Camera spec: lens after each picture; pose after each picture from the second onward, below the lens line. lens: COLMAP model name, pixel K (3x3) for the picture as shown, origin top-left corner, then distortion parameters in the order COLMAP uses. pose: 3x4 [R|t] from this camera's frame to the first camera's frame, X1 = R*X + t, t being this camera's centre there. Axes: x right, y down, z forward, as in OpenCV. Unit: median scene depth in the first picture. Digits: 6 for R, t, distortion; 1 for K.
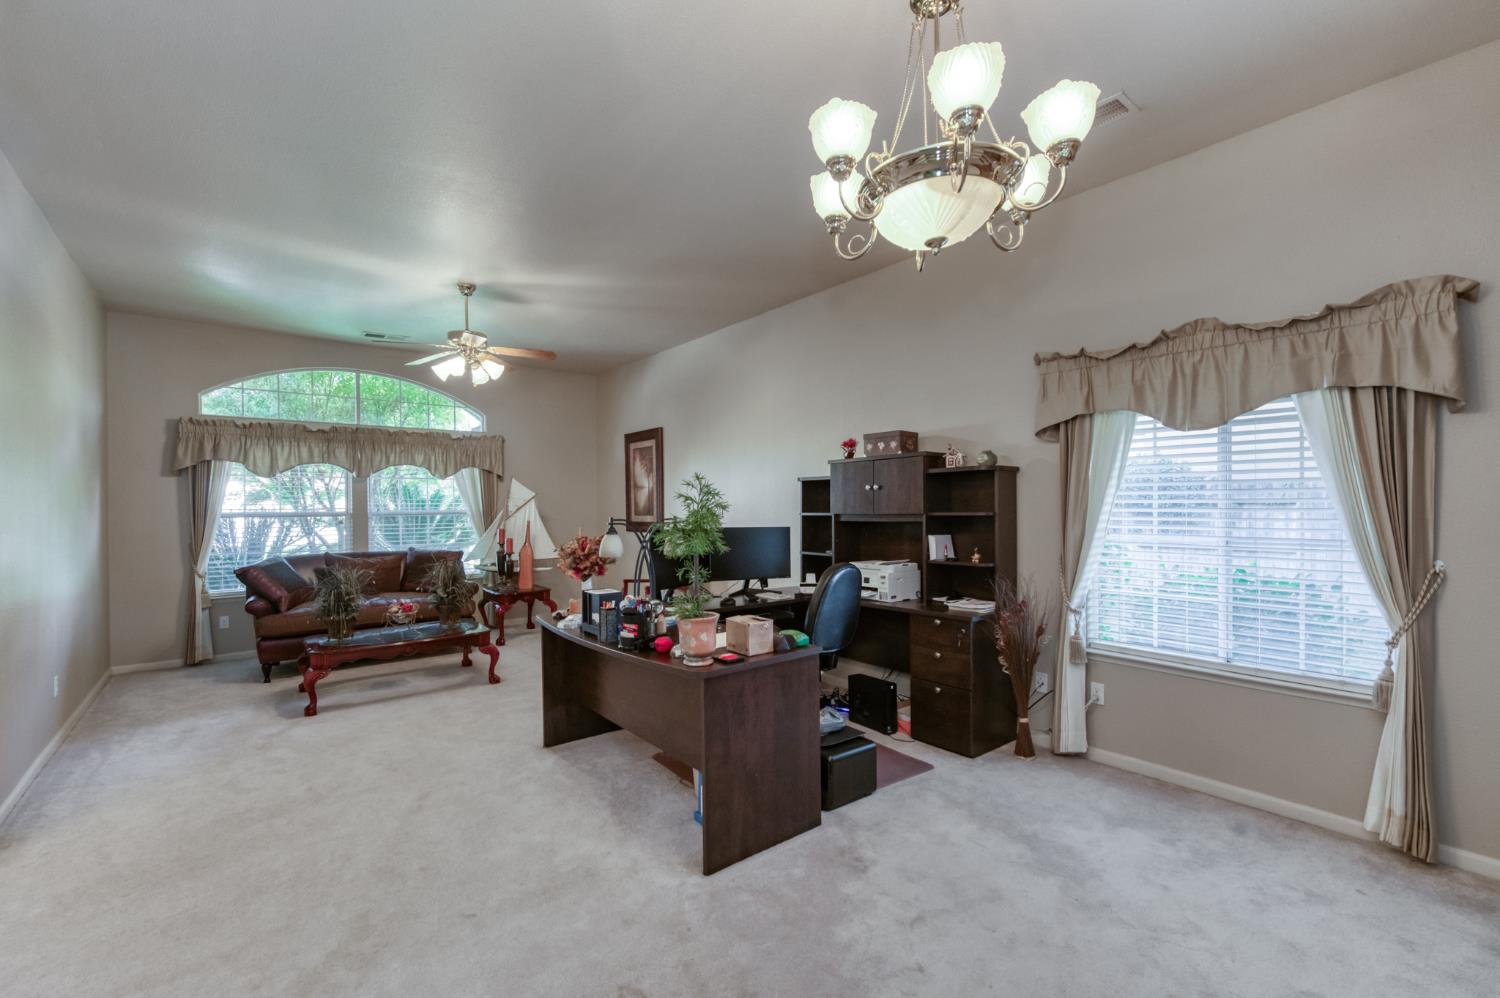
lens RADIAL K [[588.3, 0, 750.0], [0, 588.3, 499.0], [0, 0, 1]] dist [-0.001041, -0.000514]
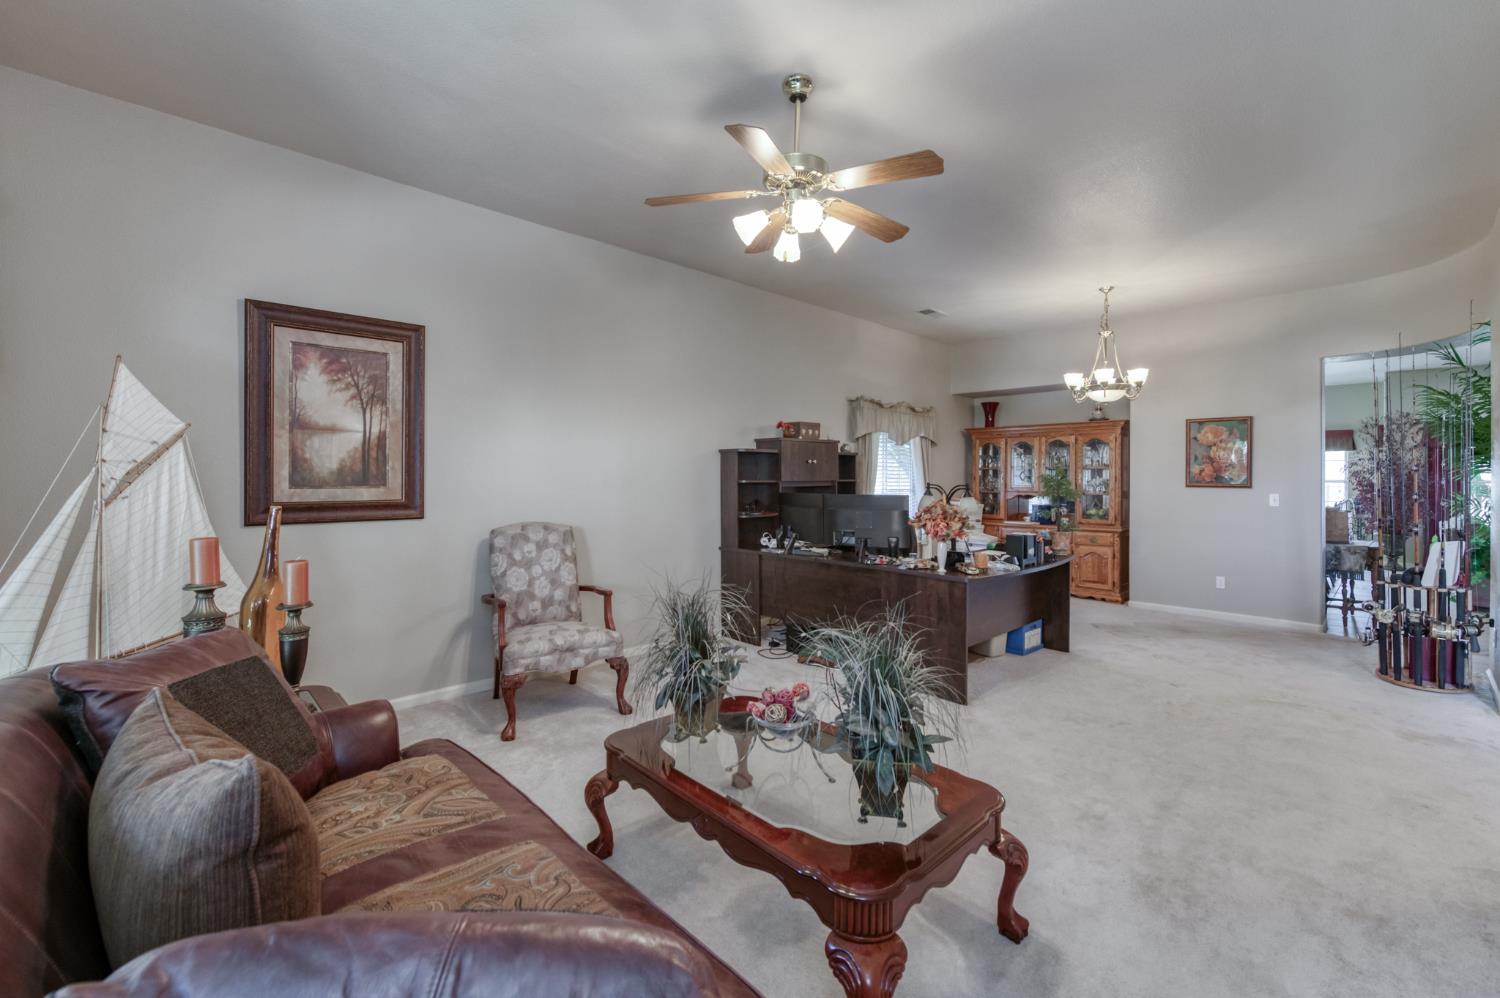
lens RADIAL K [[613.2, 0, 750.0], [0, 613.2, 499.0], [0, 0, 1]] dist [-0.000455, -0.000224]
pose [[-0.062687, -0.029055, 0.997610, -0.733630], [-0.015528, 0.999484, 0.028133, 0.018010], [-0.997912, -0.013727, -0.063106, 0.714884]]
